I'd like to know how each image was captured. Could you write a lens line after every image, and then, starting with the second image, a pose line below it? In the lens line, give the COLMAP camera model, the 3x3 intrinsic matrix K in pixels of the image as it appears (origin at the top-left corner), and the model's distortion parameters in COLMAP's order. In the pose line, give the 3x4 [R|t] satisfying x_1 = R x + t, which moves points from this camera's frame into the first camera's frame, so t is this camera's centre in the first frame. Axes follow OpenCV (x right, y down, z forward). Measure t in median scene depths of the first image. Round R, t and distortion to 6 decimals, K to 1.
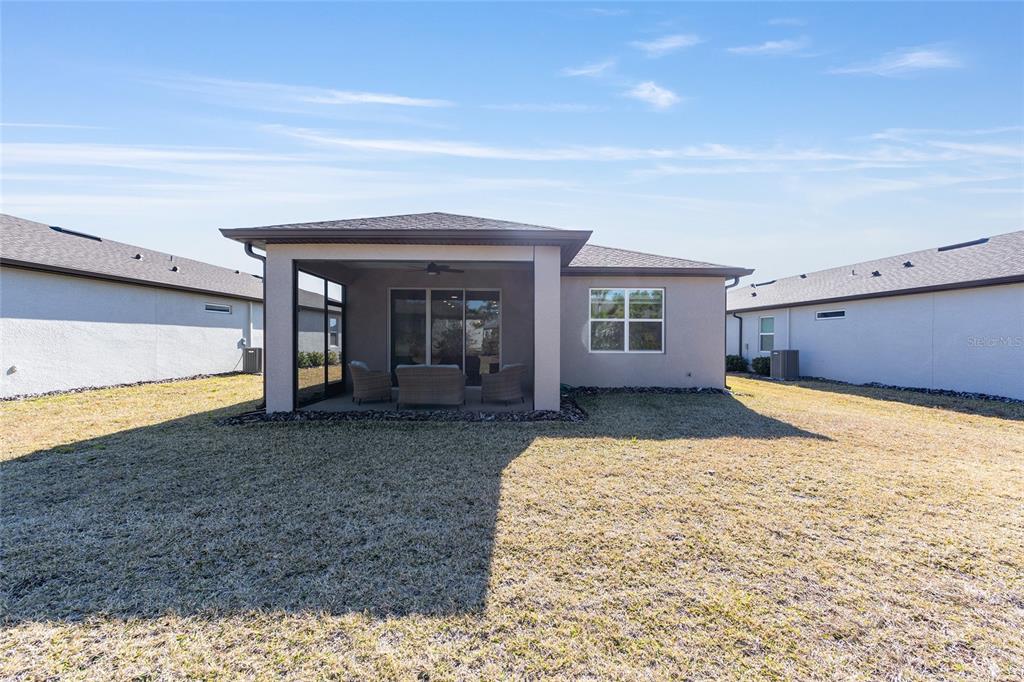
lens RADIAL K [[410.7, 0, 510.8], [0, 410.7, 341.8], [0, 0, 1]] dist [-0.000891, 0.000432]
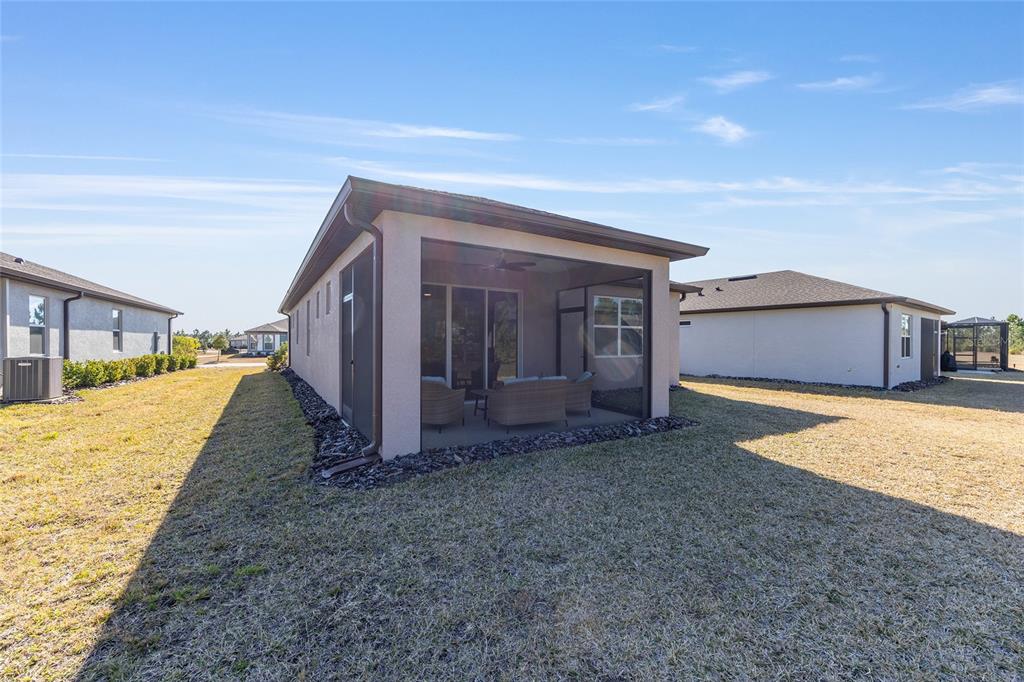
lens RADIAL K [[410.7, 0, 510.8], [0, 410.7, 341.8], [0, 0, 1]] dist [-0.000891, 0.000432]
pose [[0.863227, -0.000543, 0.504816, -0.510122], [-0.000299, 0.999999, 0.001586, -0.014967], [-0.504816, -0.001520, 0.863226, 0.209880]]
